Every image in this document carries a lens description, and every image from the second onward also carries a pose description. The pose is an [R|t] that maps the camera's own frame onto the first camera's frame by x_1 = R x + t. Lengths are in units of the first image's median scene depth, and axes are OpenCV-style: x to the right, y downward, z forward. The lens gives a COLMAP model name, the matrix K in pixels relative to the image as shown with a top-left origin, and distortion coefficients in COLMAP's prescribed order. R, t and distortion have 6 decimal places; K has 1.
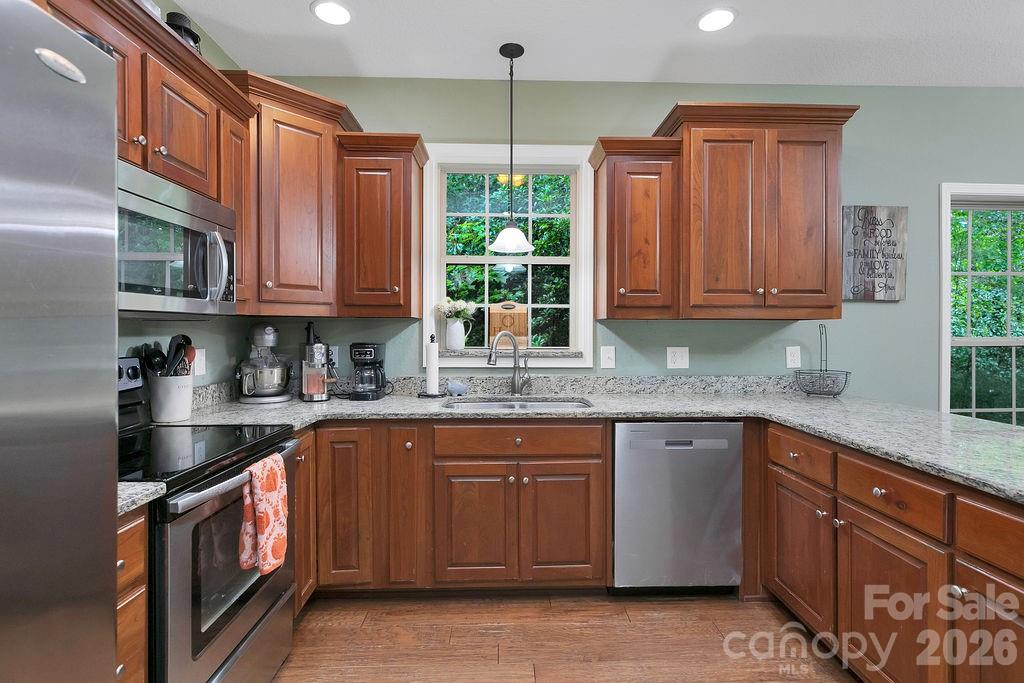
lens RADIAL K [[490.5, 0, 513.8], [0, 490.5, 333.6], [0, 0, 1]] dist [0.002756, 0.000137]
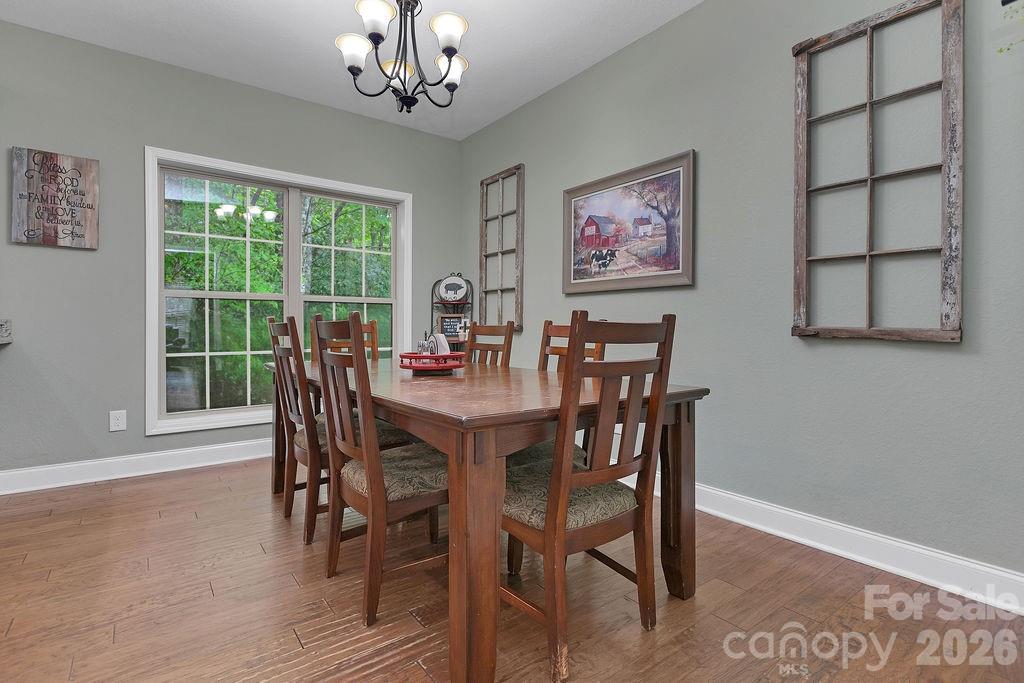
lens RADIAL K [[480.5, 0, 542.7], [0, 480.5, 333.5], [0, 0, 1]] dist [-0.001441, -0.001091]
pose [[0.814601, -0.003128, 0.580013, 1.135988], [-0.000437, 0.999982, 0.006007, 0.125265], [-0.580021, -0.005147, 0.814585, -0.461191]]
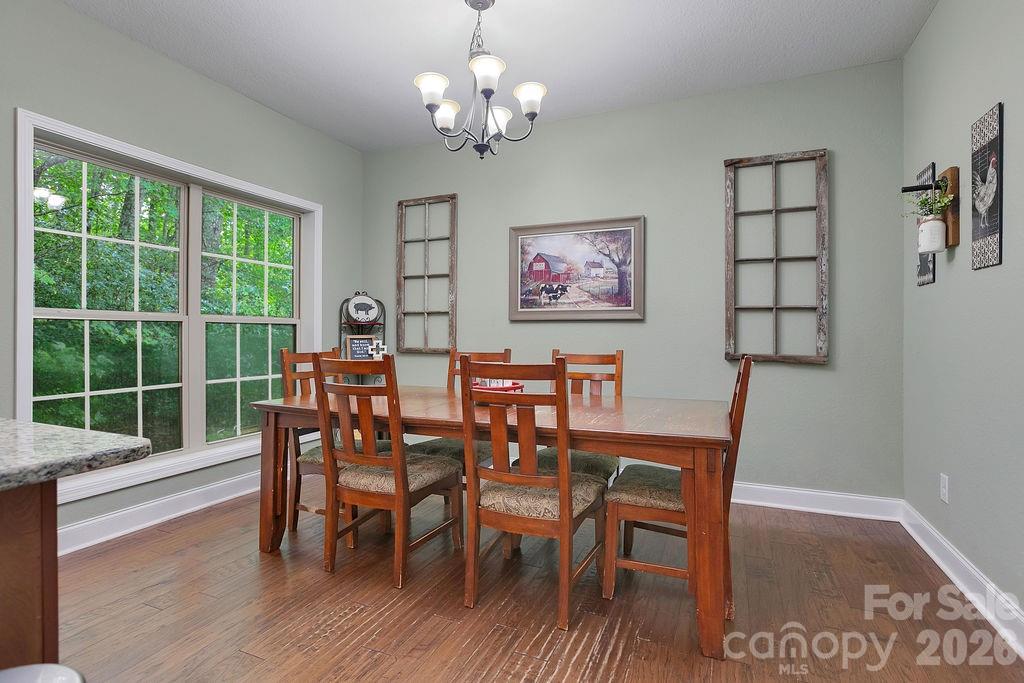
lens RADIAL K [[480.7, 0, 504.8], [0, 480.7, 339.5], [0, 0, 1]] dist [-0.001806, -0.000211]
pose [[0.436483, -0.008405, 0.899673, 0.608278], [0.002390, 0.999964, 0.008182, 0.068865], [-0.899709, -0.001421, 0.436488, -0.031600]]
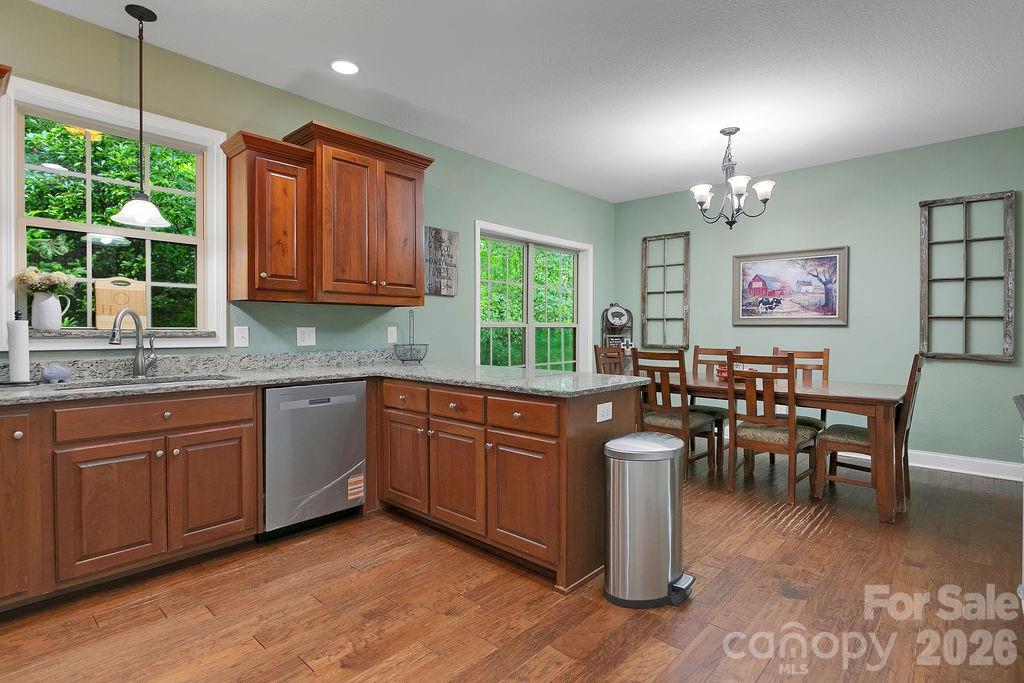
lens RADIAL K [[501.7, 0, 514.0], [0, 501.7, 334.2], [0, 0, 1]] dist [-0.000575, -0.006358]
pose [[0.694971, -0.009666, 0.718973, -0.196232], [0.000748, 0.999919, 0.012720, 0.032600], [-0.719037, -0.008302, 0.694922, -0.195922]]
